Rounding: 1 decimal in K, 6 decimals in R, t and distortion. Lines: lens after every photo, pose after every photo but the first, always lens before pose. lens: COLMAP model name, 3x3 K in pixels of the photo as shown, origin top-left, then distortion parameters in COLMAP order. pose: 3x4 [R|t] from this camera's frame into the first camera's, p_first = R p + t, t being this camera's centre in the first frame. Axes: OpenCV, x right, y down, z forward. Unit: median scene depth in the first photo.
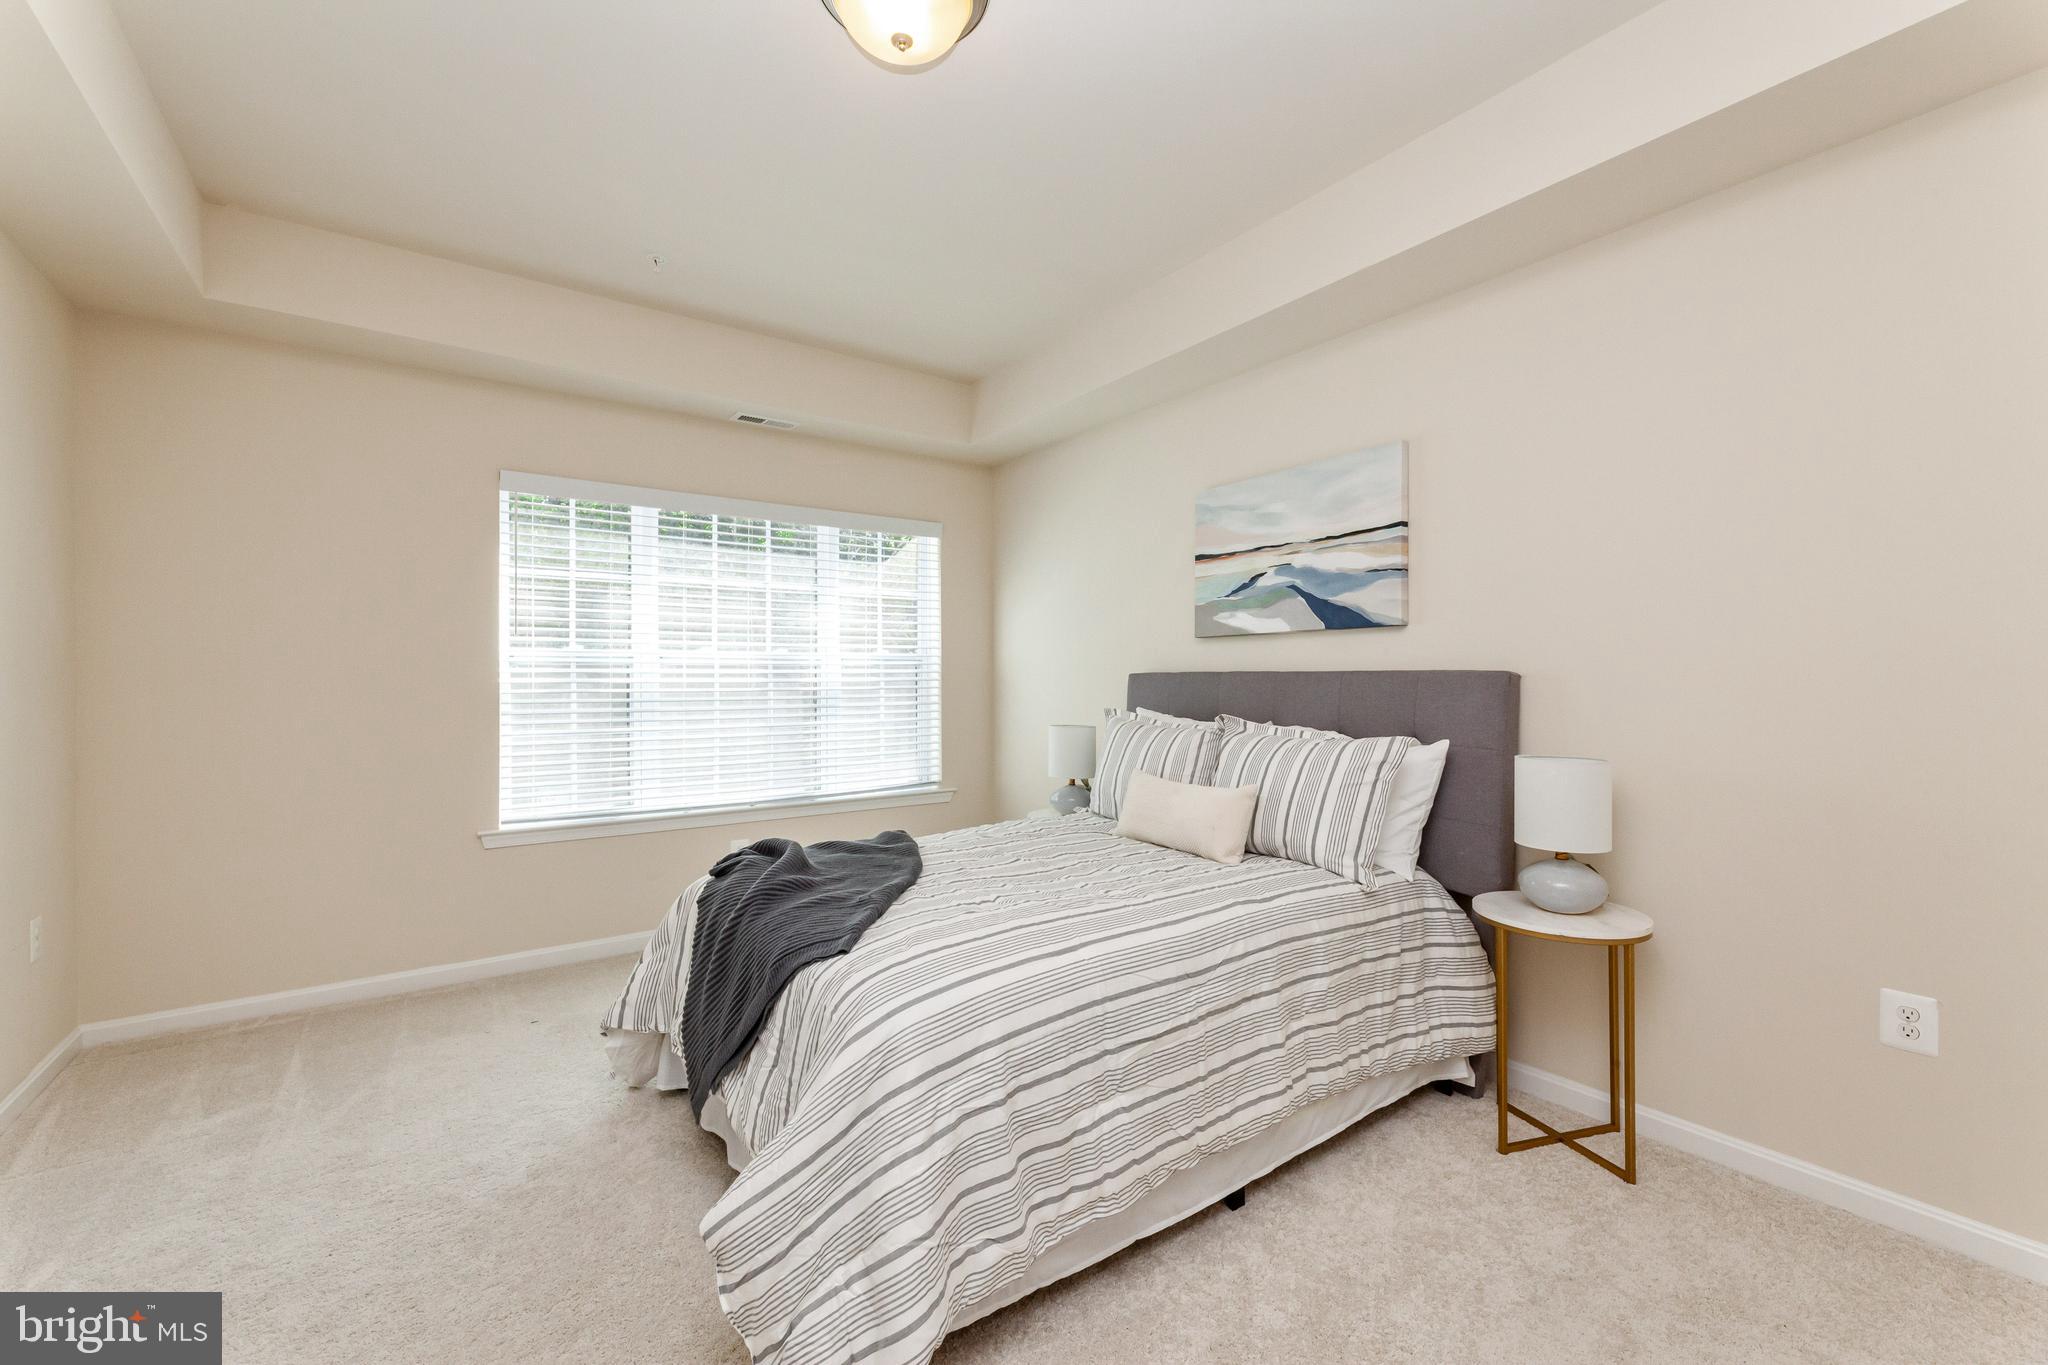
lens RADIAL K [[838.8, 0, 1019.6], [0, 838.8, 683.1], [0, 0, 1]] dist [-0.001373, -0.001236]
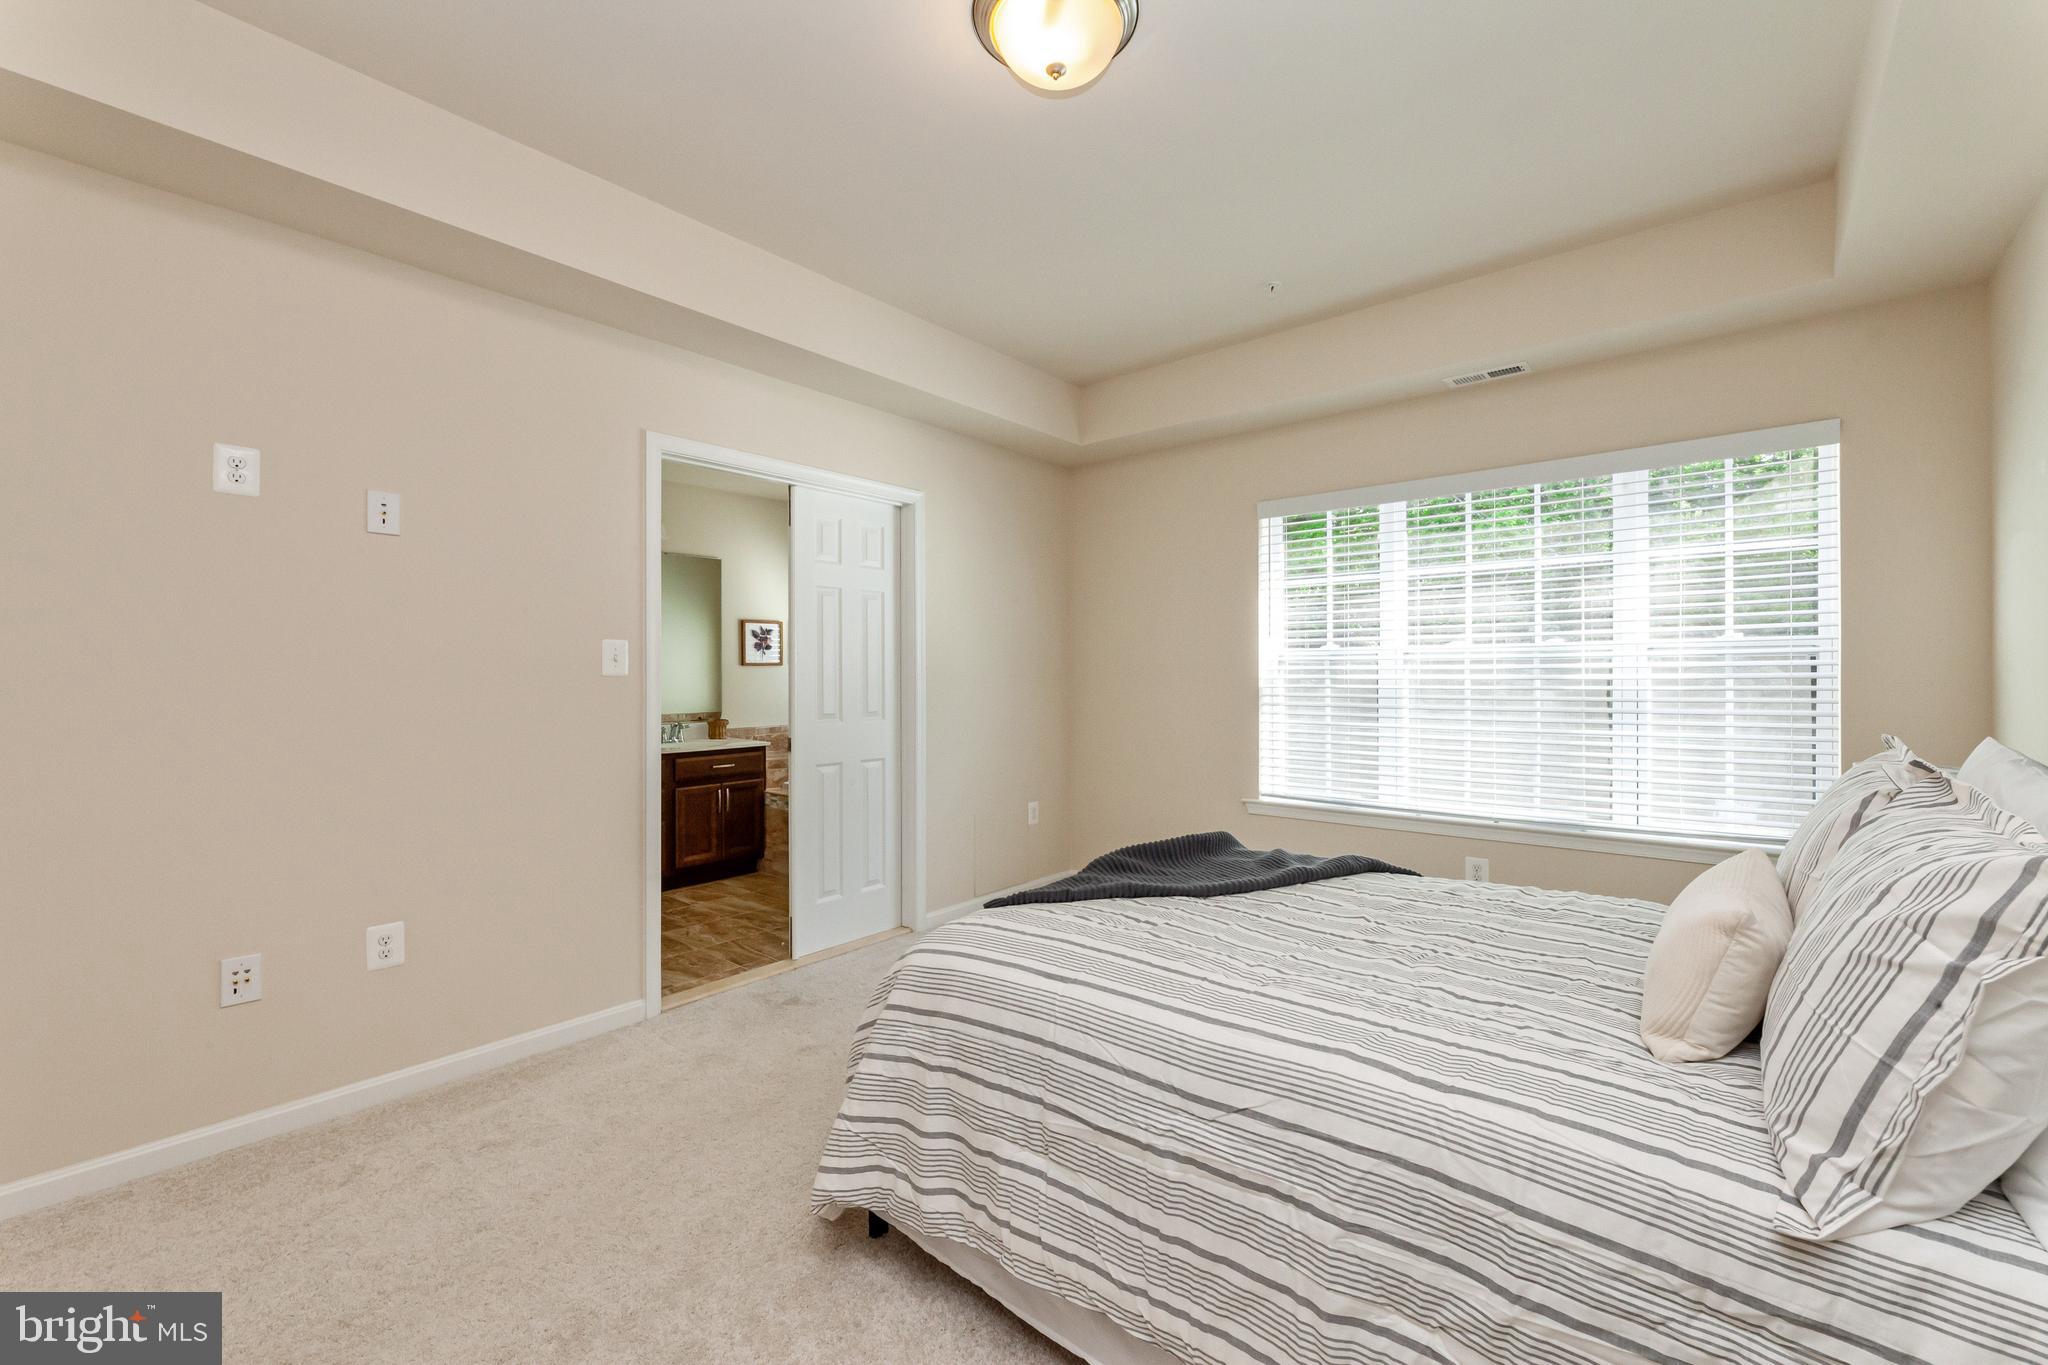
lens RADIAL K [[838.8, 0, 1012.5], [0, 838.8, 666.9], [0, 0, 1]] dist [-0.001373, -0.001236]
pose [[0.234383, -0.008174, -0.972110, 0.420876], [-0.002823, 0.999955, -0.009088, -0.004893], [0.972140, 0.004875, 0.234350, 0.332174]]
